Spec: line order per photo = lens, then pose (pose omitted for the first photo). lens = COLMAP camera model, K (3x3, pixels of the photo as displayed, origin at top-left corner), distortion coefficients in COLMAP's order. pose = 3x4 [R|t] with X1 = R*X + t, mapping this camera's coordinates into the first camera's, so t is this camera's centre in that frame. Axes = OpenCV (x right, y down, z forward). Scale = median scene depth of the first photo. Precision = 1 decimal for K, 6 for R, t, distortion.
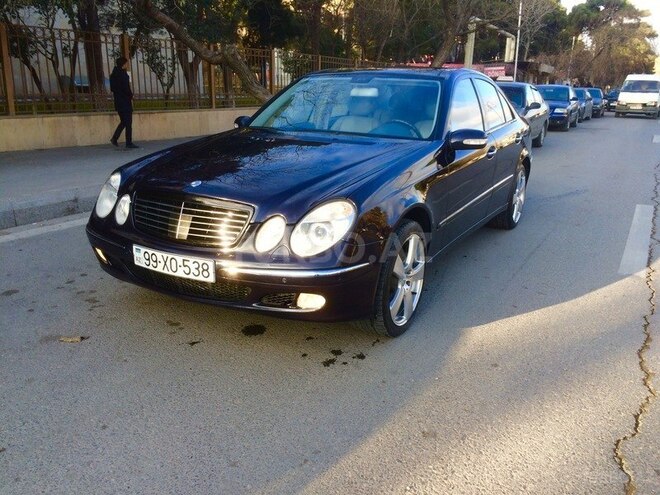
lens RADIAL K [[564.2, 0, 340.8], [0, 564.2, 246.8], [0, 0, 1]] dist [0.087221, -0.116877]
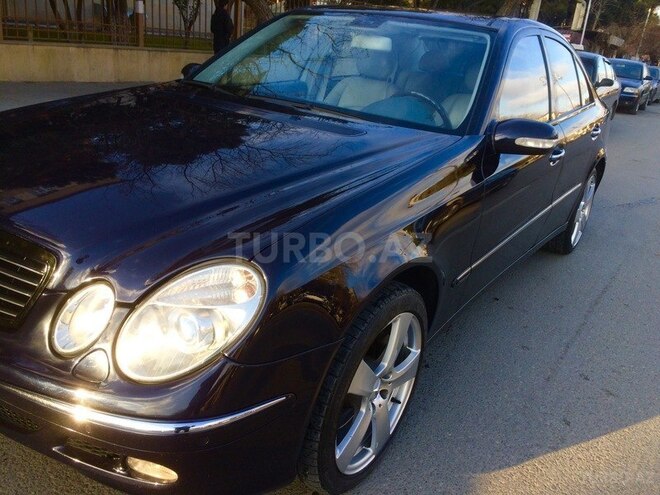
lens RADIAL K [[564.2, 0, 340.8], [0, 564.2, 246.8], [0, 0, 1]] dist [0.087221, -0.116877]
pose [[0.992671, 0.107747, -0.054728, 0.053558], [-0.103432, 0.991701, 0.076355, -0.068572], [0.062500, -0.070135, 0.995578, 0.262024]]
